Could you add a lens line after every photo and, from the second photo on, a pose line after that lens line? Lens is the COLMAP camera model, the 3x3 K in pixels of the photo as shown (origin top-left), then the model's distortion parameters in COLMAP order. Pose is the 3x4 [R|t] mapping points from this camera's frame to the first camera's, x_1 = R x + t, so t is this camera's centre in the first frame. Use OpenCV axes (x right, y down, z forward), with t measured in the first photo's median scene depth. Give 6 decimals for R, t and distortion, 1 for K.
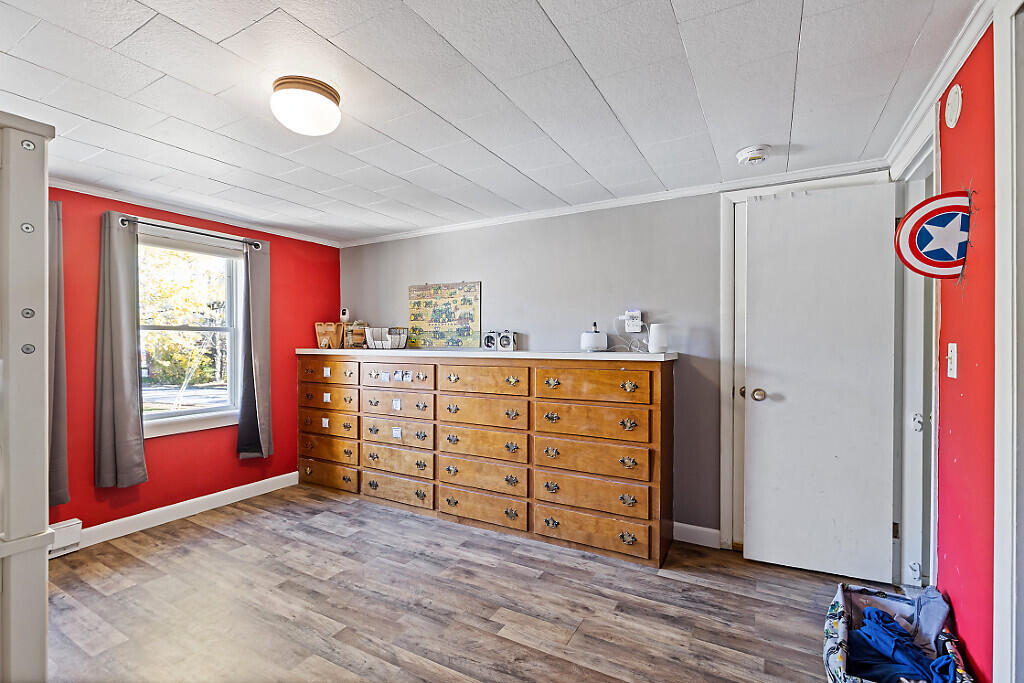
lens RADIAL K [[457.2, 0, 506.2], [0, 457.2, 339.8], [0, 0, 1]] dist [0.000178, -0.000624]
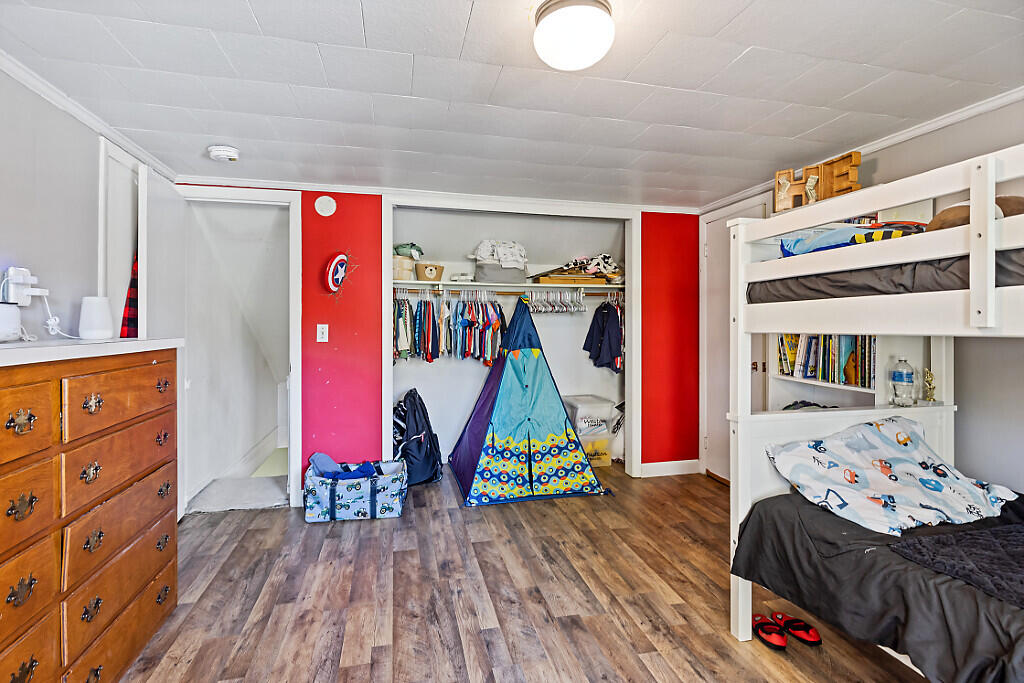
lens RADIAL K [[473.8, 0, 511.5], [0, 473.8, 327.1], [0, 0, 1]] dist [0.001053, -0.001095]
pose [[-0.690845, -0.003890, 0.722992, -0.574517], [-0.002746, 0.999992, 0.002756, 0.008169], [-0.722998, -0.000081, -0.690850, 0.984521]]
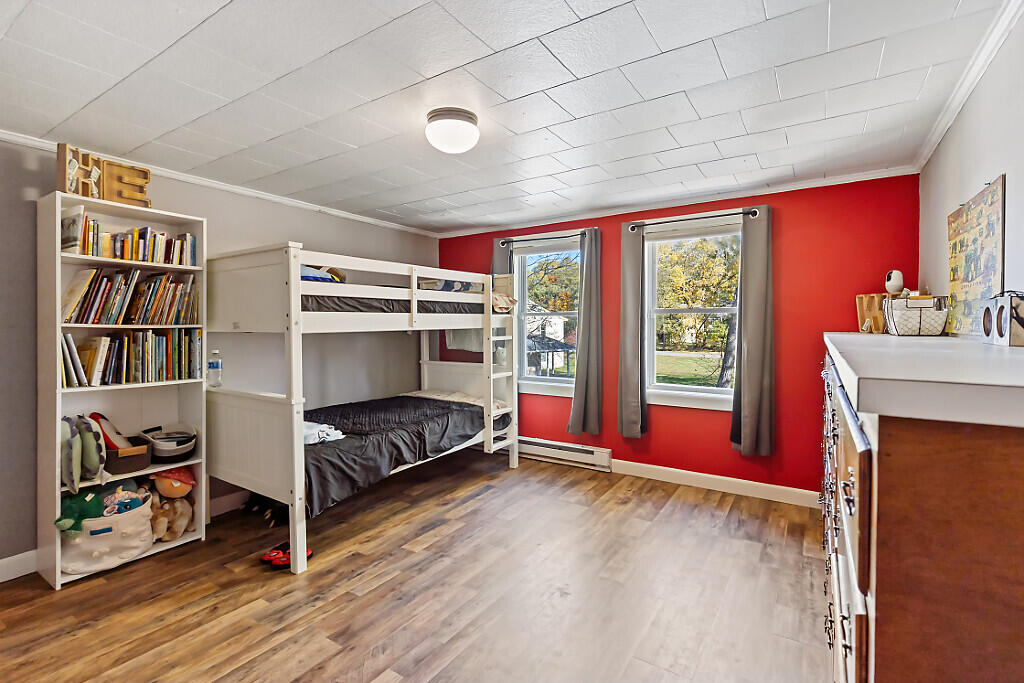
lens RADIAL K [[473.8, 0, 511.5], [0, 473.8, 327.1], [0, 0, 1]] dist [0.001053, -0.001095]
pose [[-0.056600, 0.008807, -0.998358, 0.487404], [0.007662, 0.999935, 0.008386, 0.001641], [0.998368, -0.007175, -0.056664, 0.728104]]
